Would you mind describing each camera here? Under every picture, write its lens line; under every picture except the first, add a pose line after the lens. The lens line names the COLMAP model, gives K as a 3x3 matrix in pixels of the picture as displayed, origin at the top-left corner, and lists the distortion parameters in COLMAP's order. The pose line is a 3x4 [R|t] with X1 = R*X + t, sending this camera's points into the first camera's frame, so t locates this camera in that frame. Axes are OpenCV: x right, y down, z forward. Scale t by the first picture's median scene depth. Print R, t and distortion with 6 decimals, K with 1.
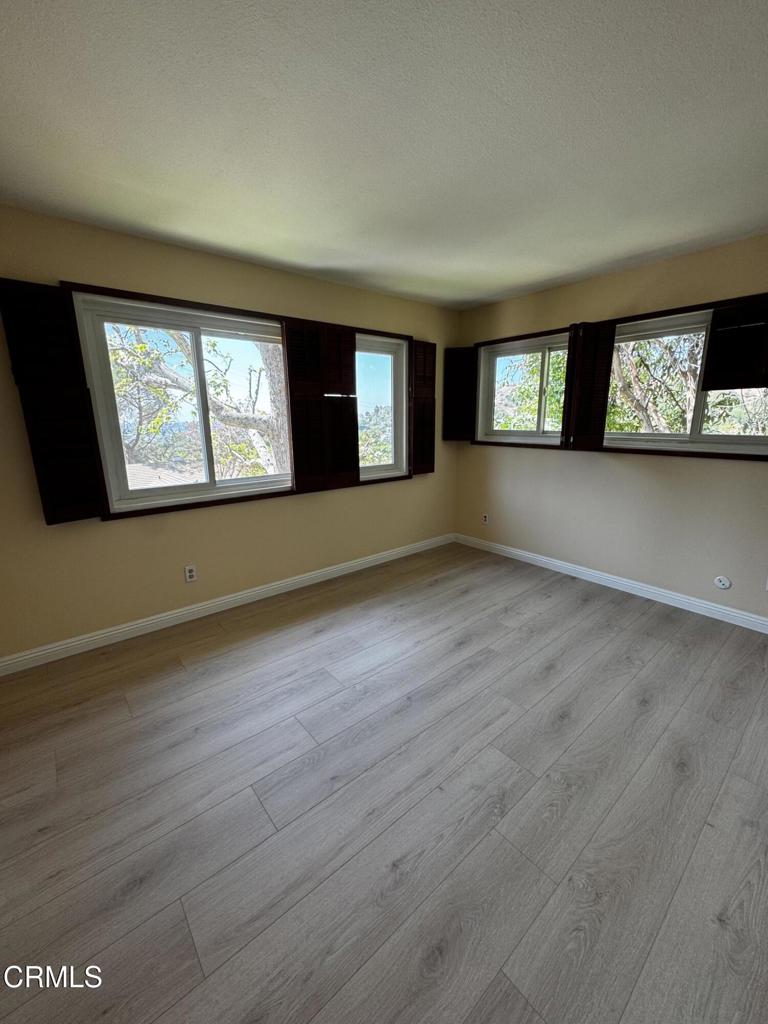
lens RADIAL K [[413.3, 0, 389.6], [0, 413.3, 511.5], [0, 0, 1]] dist [-0.003671, -0.000263]
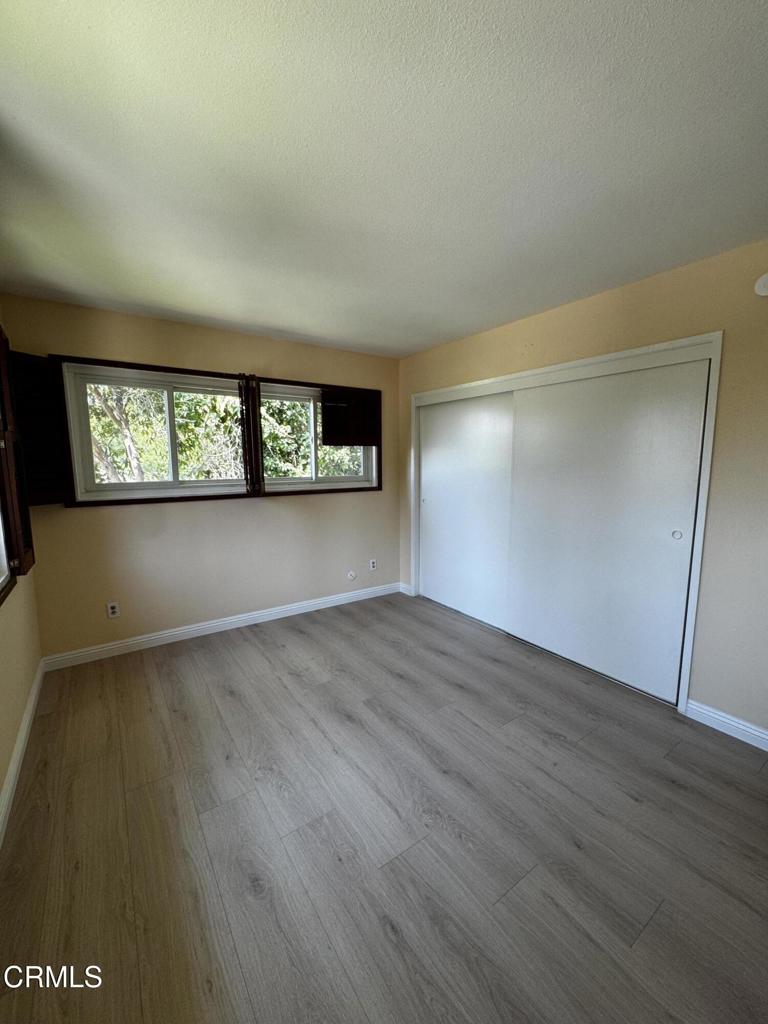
lens RADIAL K [[410.5, 0, 384.4], [0, 410.5, 511.4], [0, 0, 1]] dist [-0.002921, 0.000269]
pose [[0.090799, -0.122873, 0.988260, -0.572106], [0.224372, 0.969369, 0.099909, -0.162242], [-0.970264, 0.212666, 0.115586, 0.658912]]
